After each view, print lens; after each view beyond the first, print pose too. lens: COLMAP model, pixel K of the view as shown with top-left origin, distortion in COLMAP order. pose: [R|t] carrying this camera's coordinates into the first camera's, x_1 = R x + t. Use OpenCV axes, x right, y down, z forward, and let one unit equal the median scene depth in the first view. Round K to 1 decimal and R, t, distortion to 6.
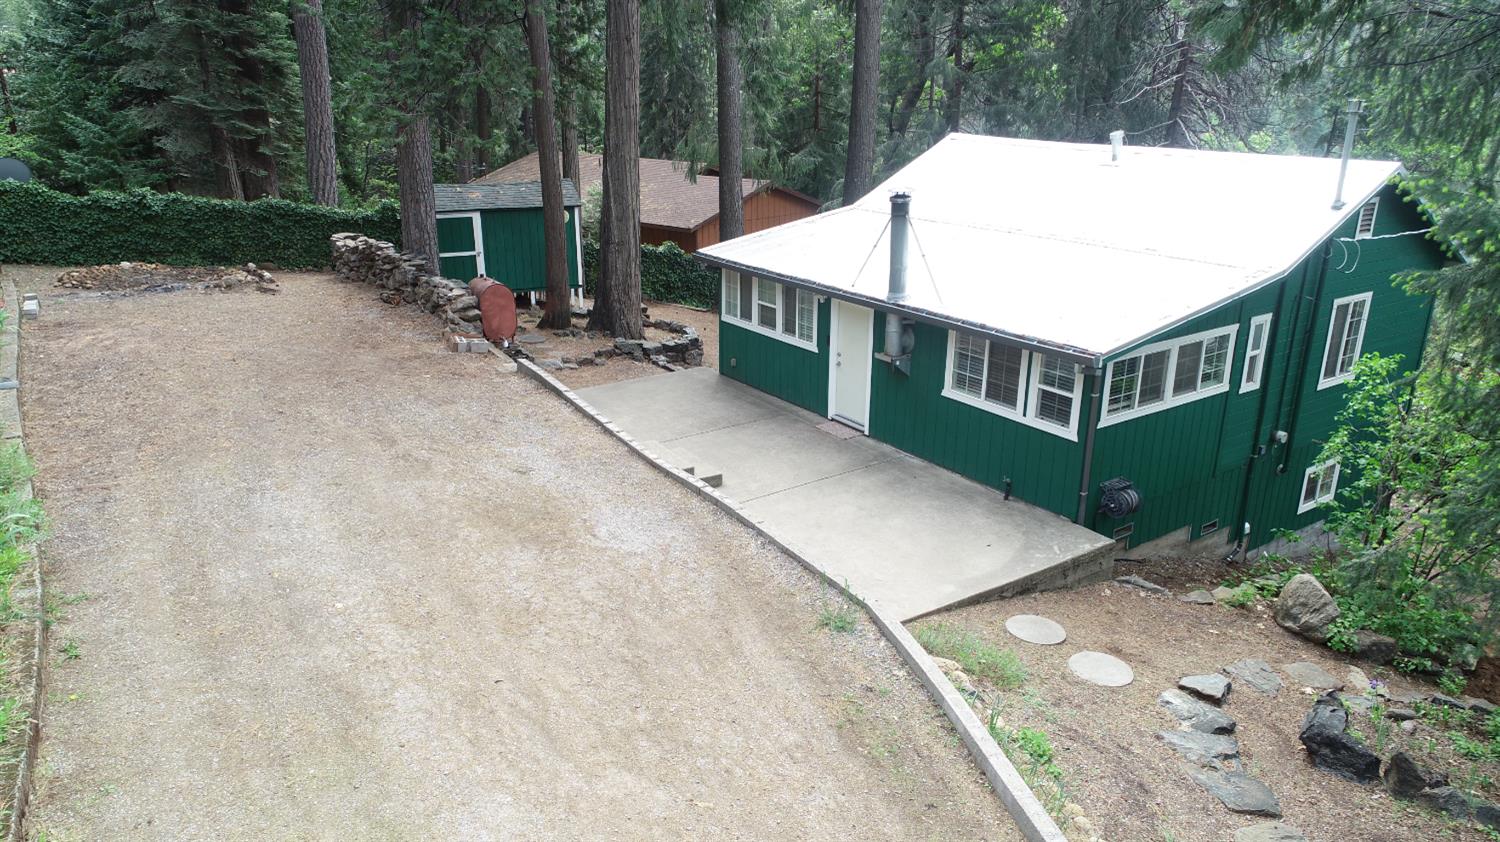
lens RADIAL K [[998.4, 0, 749.9], [0, 998.4, 423.3], [0, 0, 1]] dist [-0.000234, 0.000739]
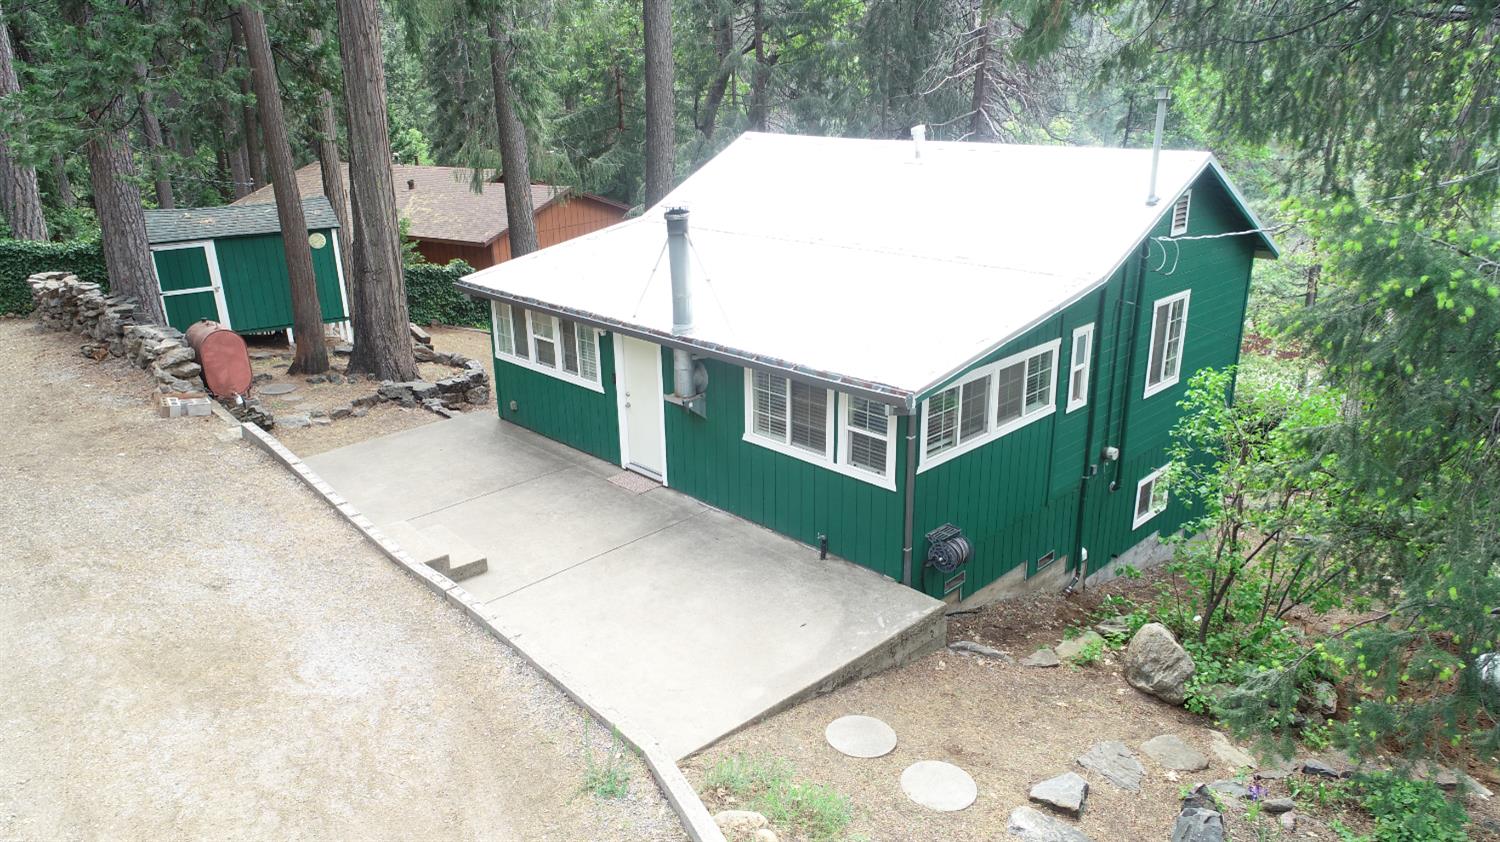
lens RADIAL K [[998.4, 0, 748.0], [0, 998.4, 421.1], [0, 0, 1]] dist [-0.000234, 0.000739]
pose [[0.985375, -0.075302, 0.152856, 0.063697], [0.075083, 0.997151, 0.007209, -0.048554], [-0.152963, 0.004373, 0.988222, 0.142978]]
